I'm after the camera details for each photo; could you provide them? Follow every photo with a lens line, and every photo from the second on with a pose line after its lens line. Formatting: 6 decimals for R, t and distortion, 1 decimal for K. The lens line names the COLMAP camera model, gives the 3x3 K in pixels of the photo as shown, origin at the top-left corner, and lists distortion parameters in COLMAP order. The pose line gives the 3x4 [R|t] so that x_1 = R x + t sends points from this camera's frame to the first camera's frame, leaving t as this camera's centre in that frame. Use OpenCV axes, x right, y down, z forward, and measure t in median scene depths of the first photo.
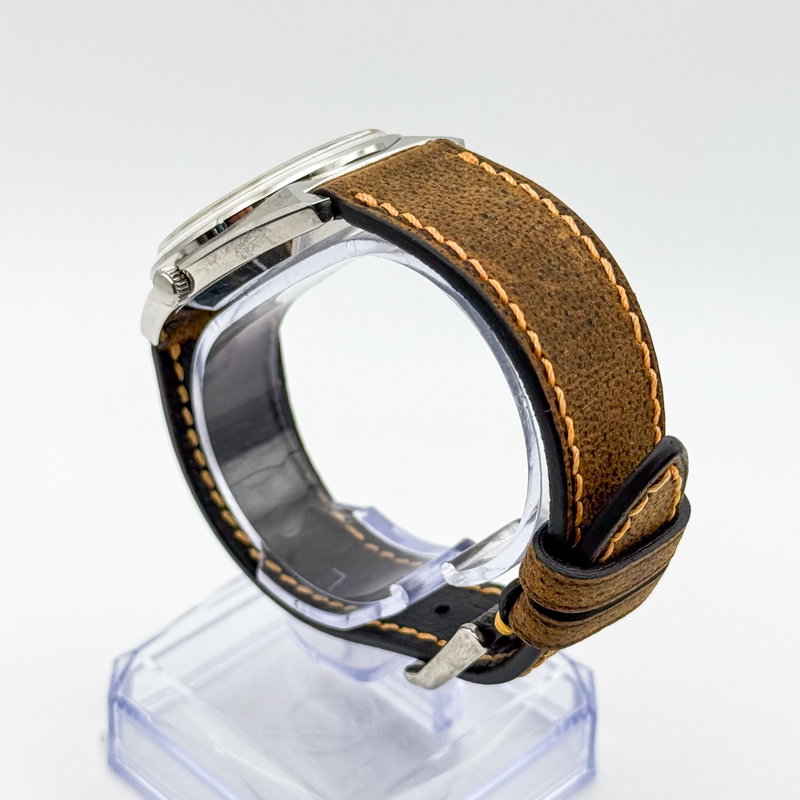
lens RADIAL K [[2037.3, 0, 400.5], [0, 2037.3, 399.0], [0, 0, 1]] dist [-0.004407, 0.000000]
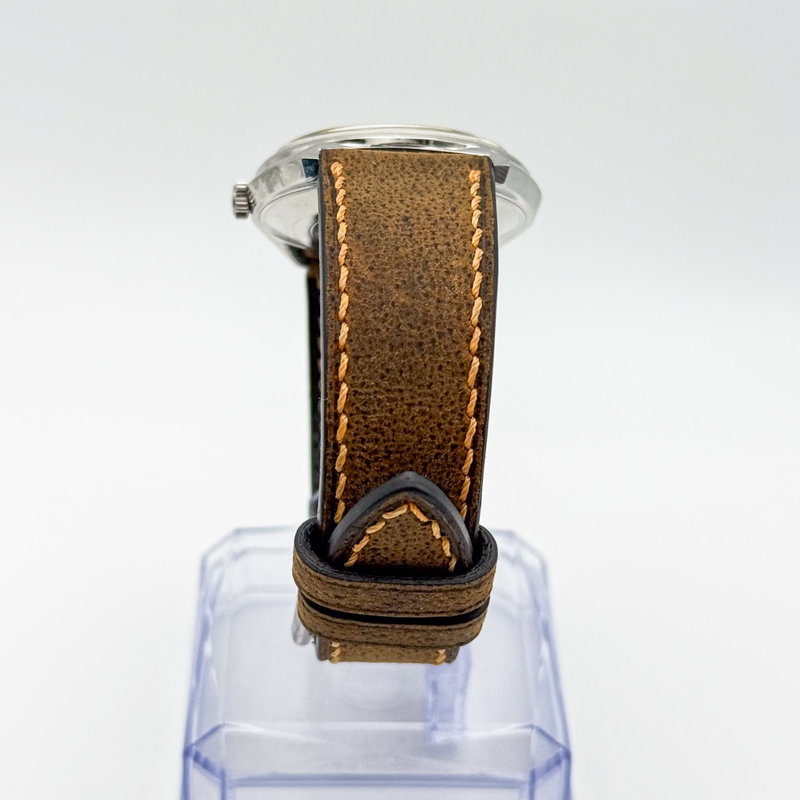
lens RADIAL K [[2037.3, 0, 398.8], [0, 2037.3, 400.7], [0, 0, 1]] dist [-0.004407, 0.000000]
pose [[0.735206, 0.384475, -0.558257, 0.661729], [-0.399359, 0.911151, 0.101573, -0.111156], [0.547708, 0.148268, 0.823427, 0.163690]]
